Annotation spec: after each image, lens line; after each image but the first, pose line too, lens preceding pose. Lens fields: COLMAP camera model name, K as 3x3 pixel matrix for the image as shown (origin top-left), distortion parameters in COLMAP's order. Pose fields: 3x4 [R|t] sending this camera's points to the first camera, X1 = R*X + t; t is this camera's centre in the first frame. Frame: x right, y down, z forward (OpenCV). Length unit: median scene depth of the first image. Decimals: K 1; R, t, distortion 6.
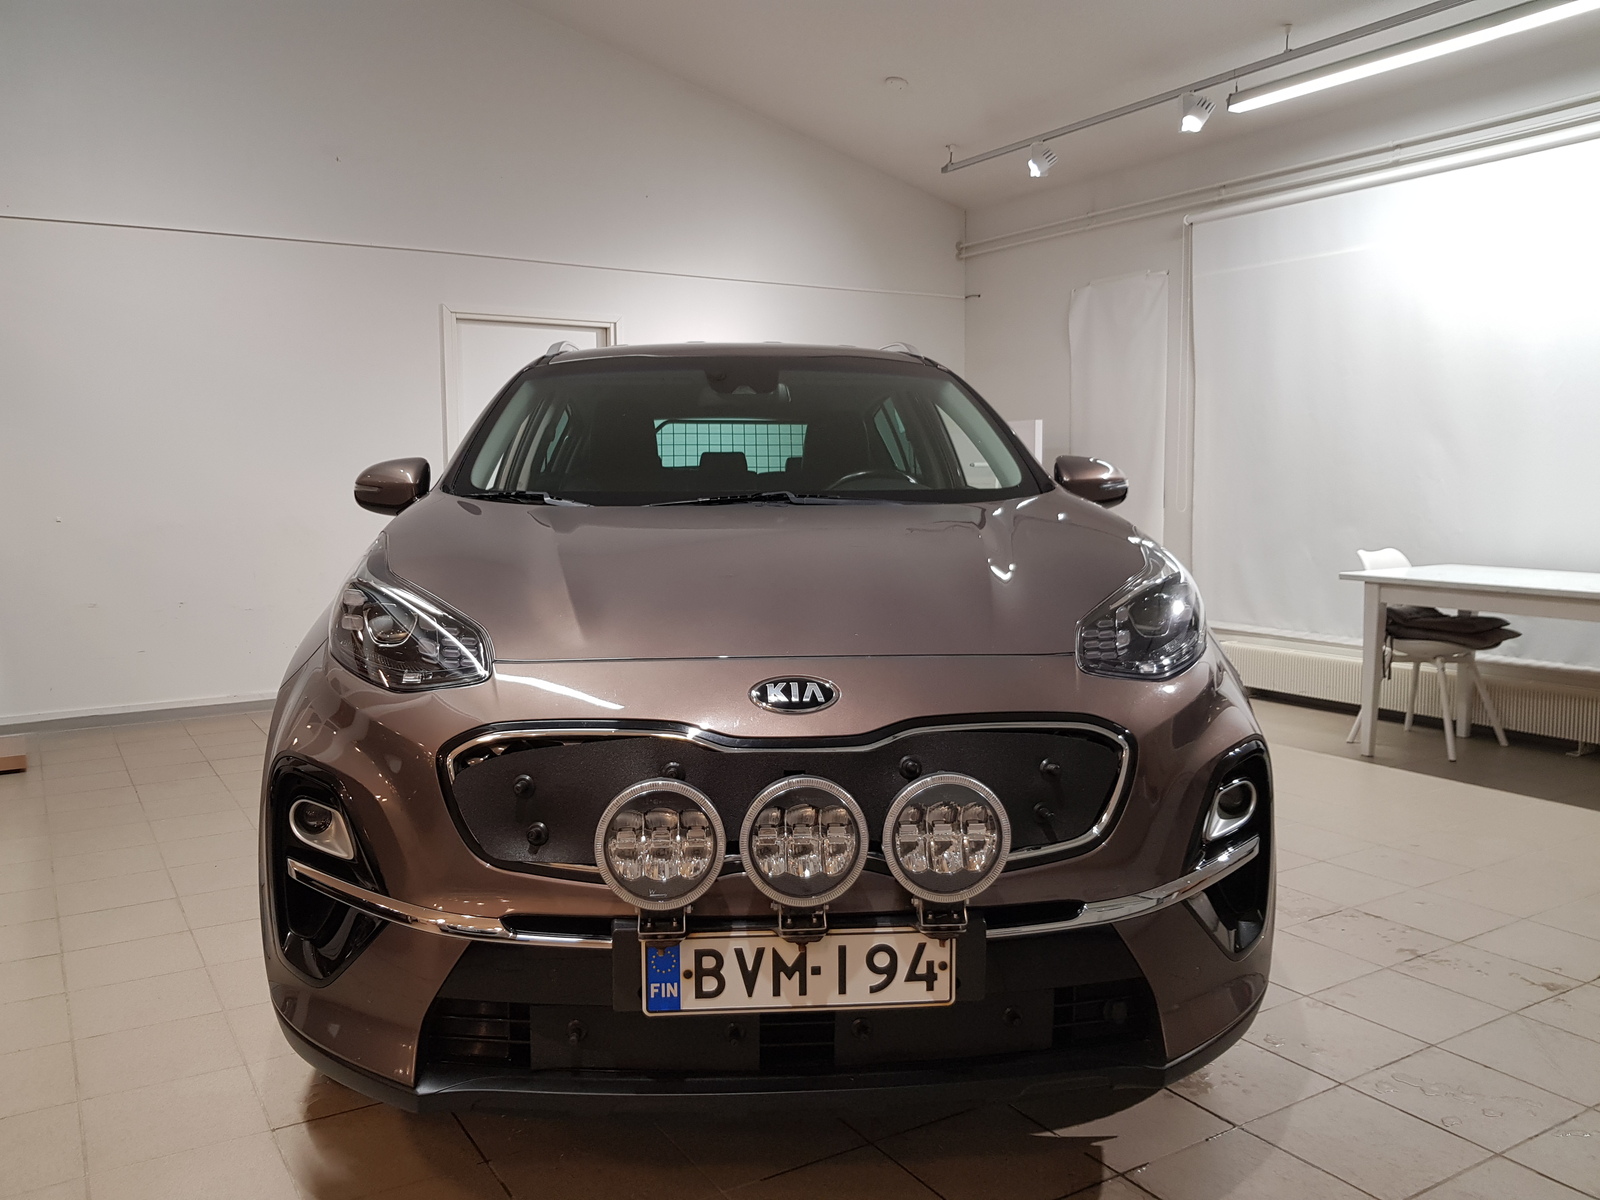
lens RADIAL K [[1277.9, 0, 800.0], [0, 1277.9, 600.0], [0, 0, 1]] dist [0.002139, 0.011685]
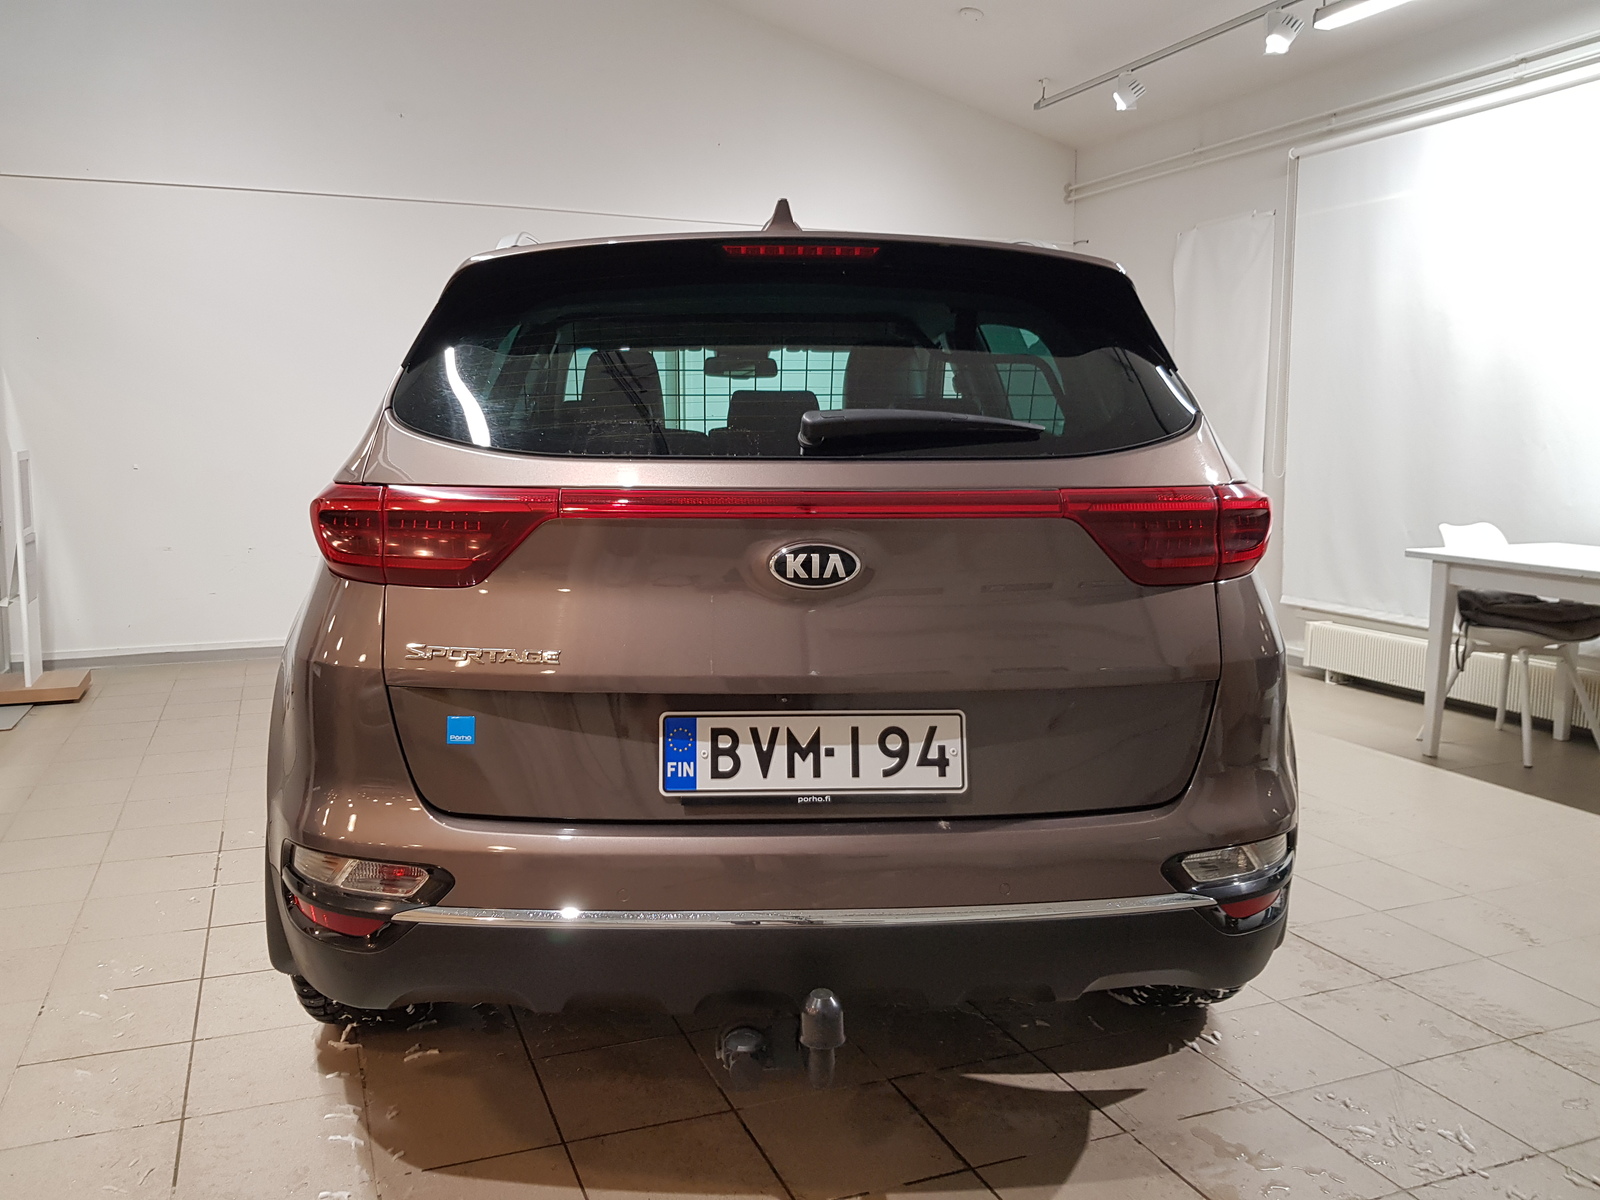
lens RADIAL K [[1277.9, 0, 800.0], [0, 1277.9, 600.0], [0, 0, 1]] dist [0.002139, 0.011685]
pose [[0.985219, 0.032439, -0.168200, 0.144454], [-0.026249, 0.998898, 0.038899, -0.009017], [0.169277, -0.033908, 0.984985, 0.045585]]
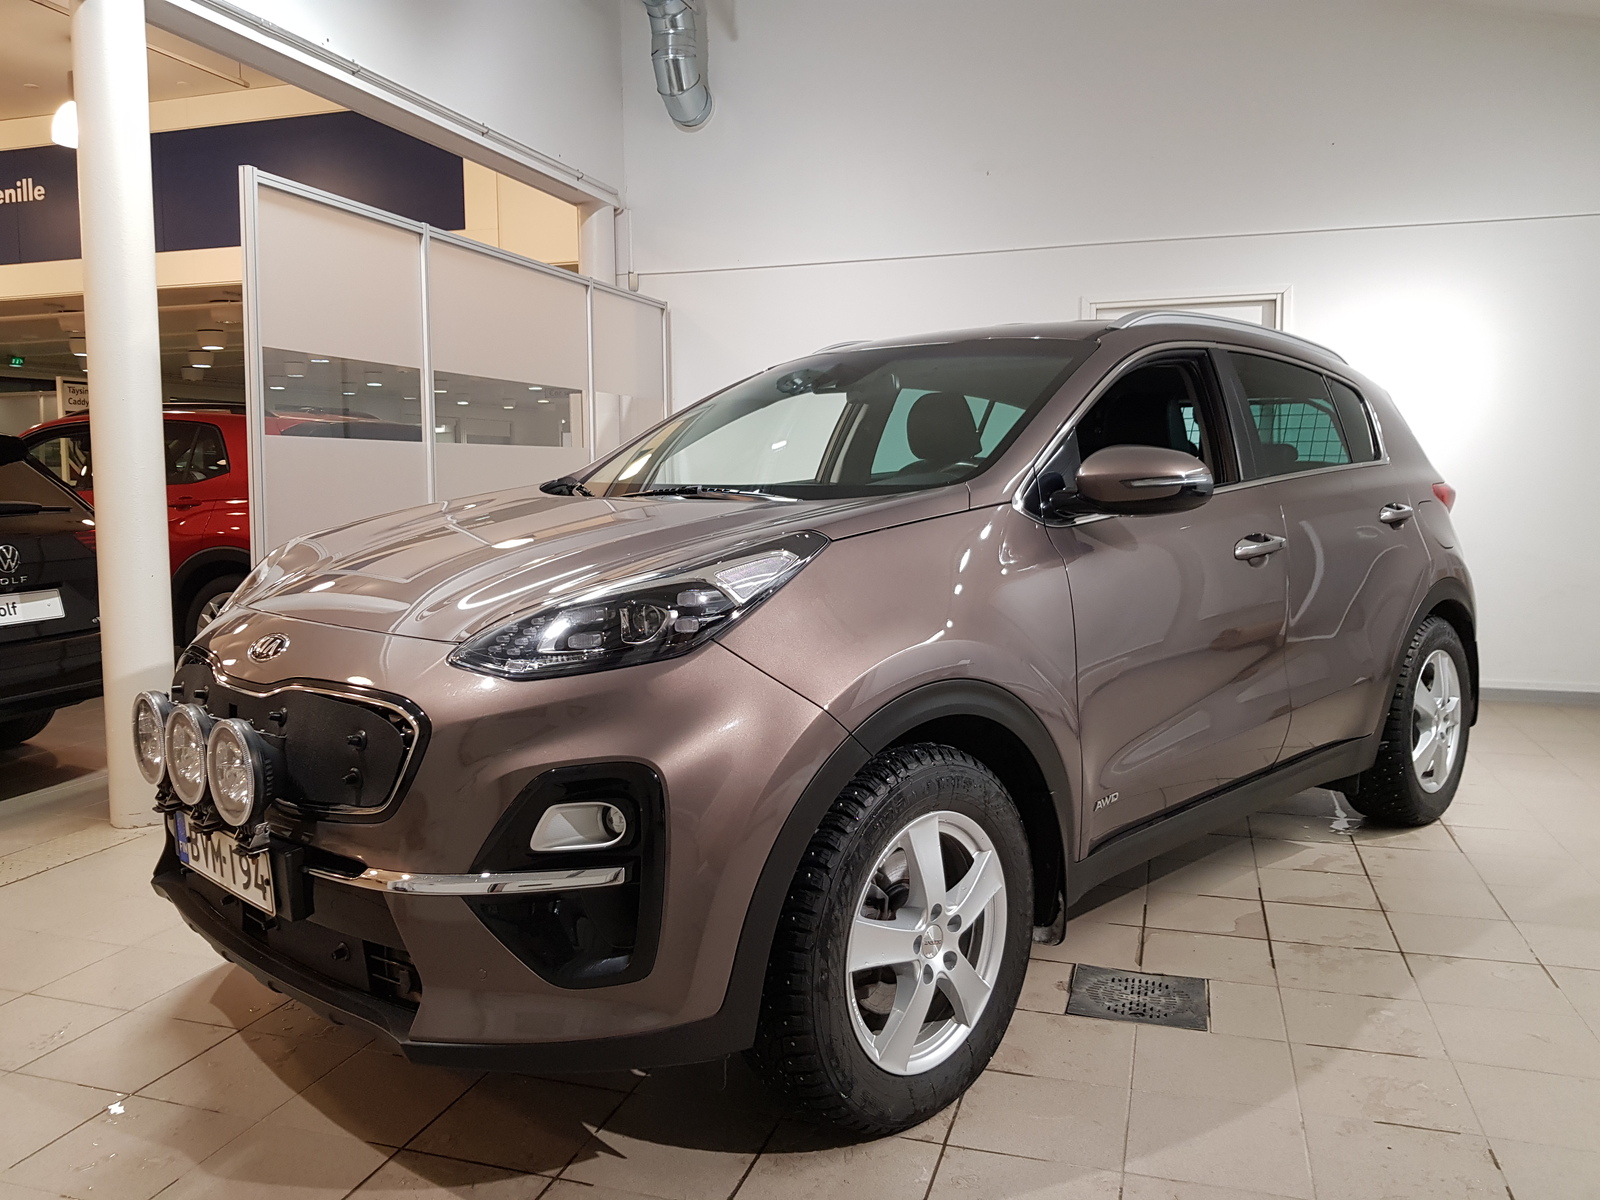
lens RADIAL K [[1277.9, 0, 800.0], [0, 1277.9, 600.0], [0, 0, 1]] dist [0.002139, 0.011685]
pose [[0.657670, 0.070127, -0.750035, 1.377122], [-0.063672, 0.997269, 0.037412, -0.050815], [0.750611, 0.023152, 0.660339, 0.624029]]
